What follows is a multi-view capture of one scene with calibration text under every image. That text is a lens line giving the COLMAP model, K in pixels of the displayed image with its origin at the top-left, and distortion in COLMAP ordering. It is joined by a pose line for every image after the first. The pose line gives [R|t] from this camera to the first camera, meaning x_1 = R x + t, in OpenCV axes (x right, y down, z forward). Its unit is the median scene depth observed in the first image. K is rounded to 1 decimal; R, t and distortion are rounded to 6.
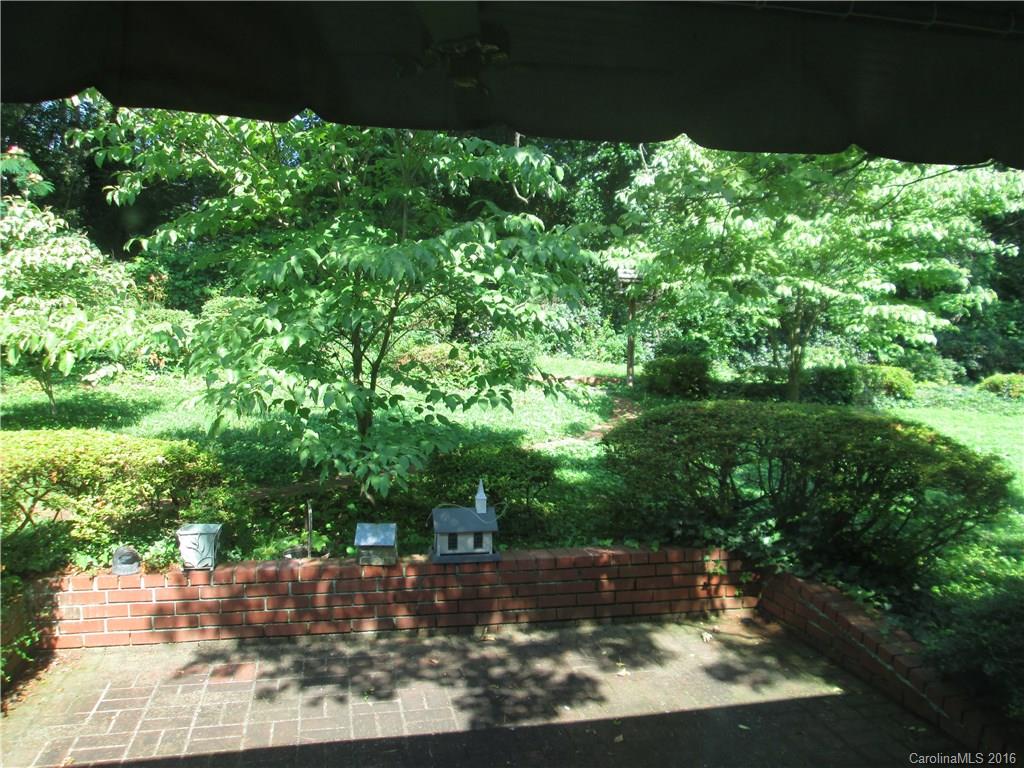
lens RADIAL K [[842.2, 0, 512.0], [0, 842.2, 384.0], [0, 0, 1]] dist [-0.033868, 0.006935]
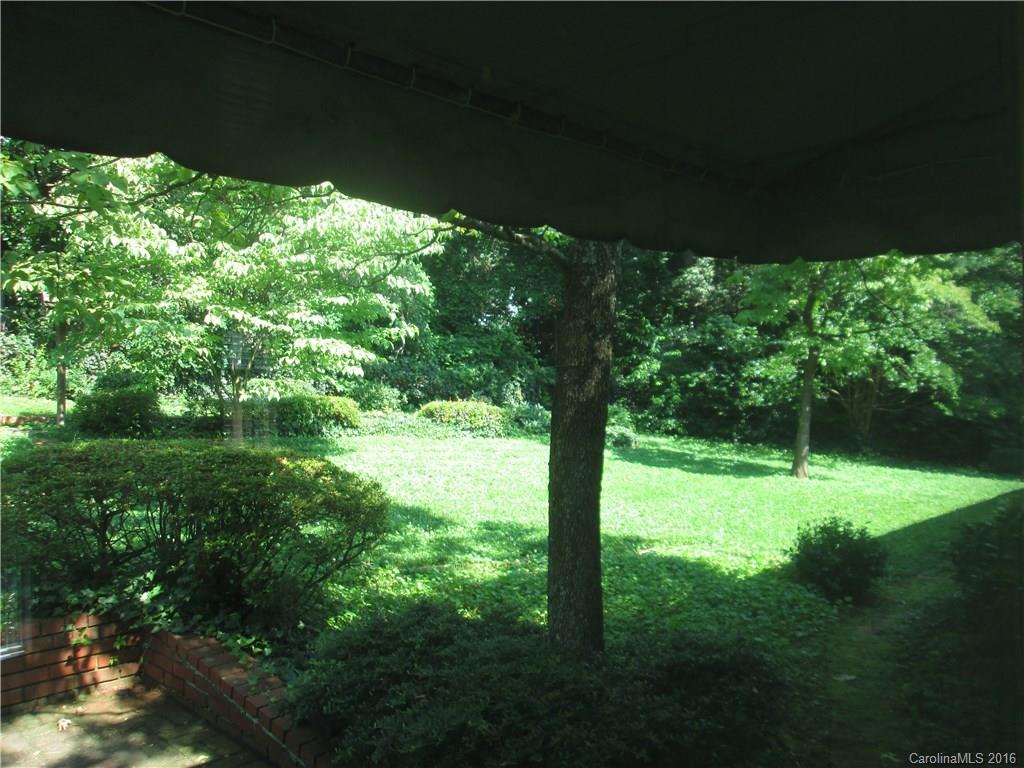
lens RADIAL K [[827.2, 0, 512.0], [0, 827.2, 384.0], [0, 0, 1]] dist [0.004472, 0.006684]
pose [[0.841160, -0.011665, 0.540660, 0.103911], [0.032127, 0.999079, -0.028427, -0.000899], [-0.539831, 0.041281, 0.840761, 0.026417]]
